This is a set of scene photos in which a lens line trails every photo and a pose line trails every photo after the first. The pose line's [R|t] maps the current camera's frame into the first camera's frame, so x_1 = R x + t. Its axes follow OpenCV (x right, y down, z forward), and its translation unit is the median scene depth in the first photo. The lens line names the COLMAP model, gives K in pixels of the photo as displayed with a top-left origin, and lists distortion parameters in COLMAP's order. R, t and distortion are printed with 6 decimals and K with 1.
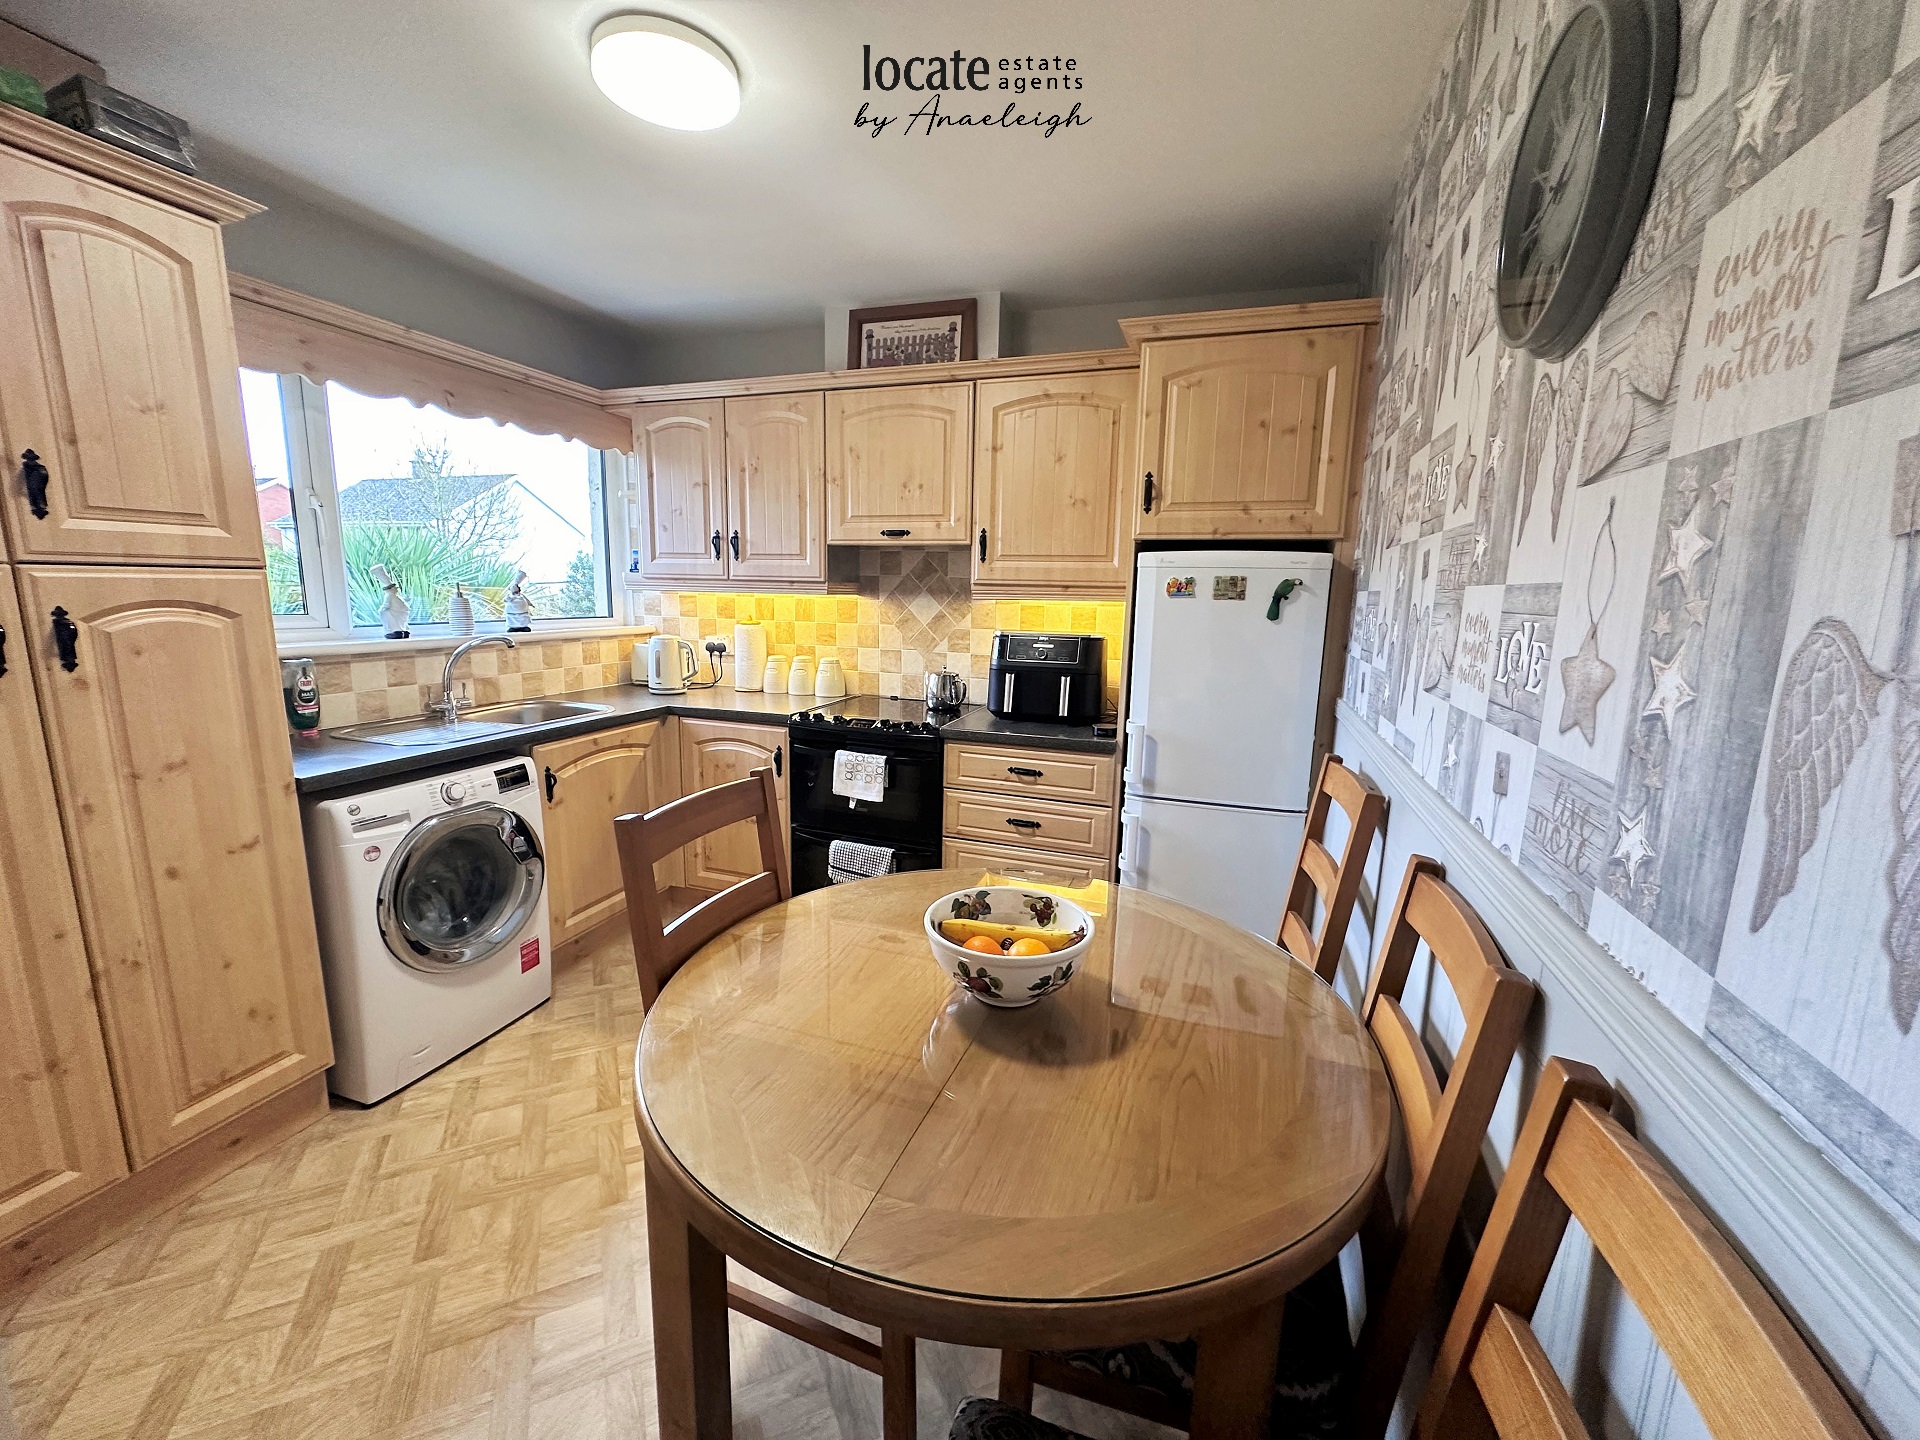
lens RADIAL K [[760.9, 0, 951.3], [0, 760.9, 721.1], [0, 0, 1]] dist [-0.002248, -0.000435]
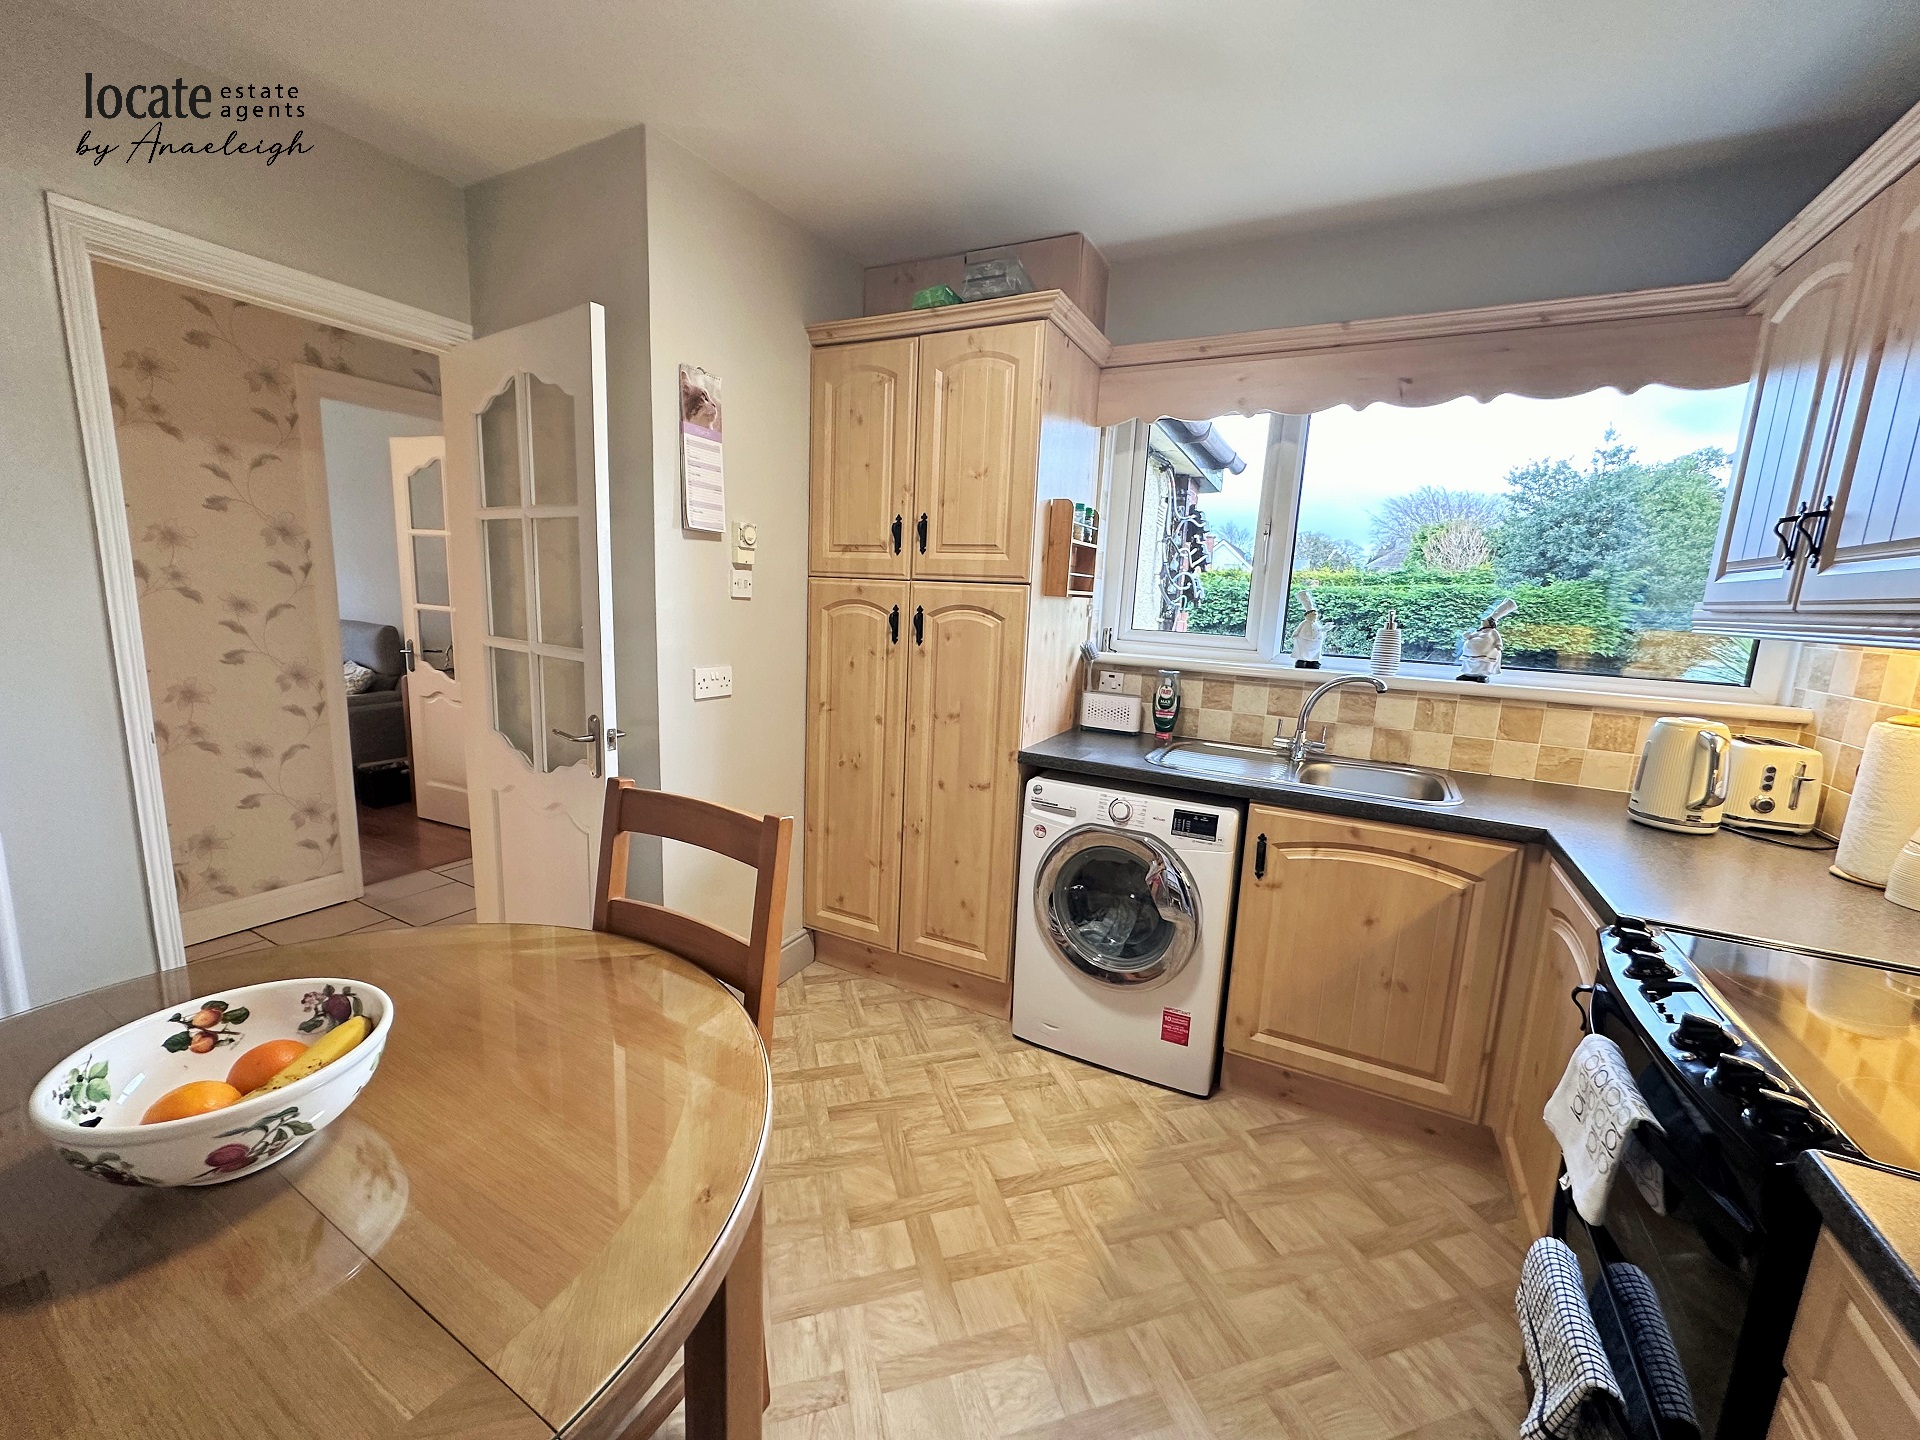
lens RADIAL K [[760.9, 0, 956.0], [0, 760.9, 721.4], [0, 0, 1]] dist [-0.002248, -0.000435]
pose [[-0.143145, 0.140144, -0.979729, 0.332203], [-0.218645, 0.960987, 0.169408, -0.141269], [0.965248, 0.238463, -0.106919, 0.896900]]
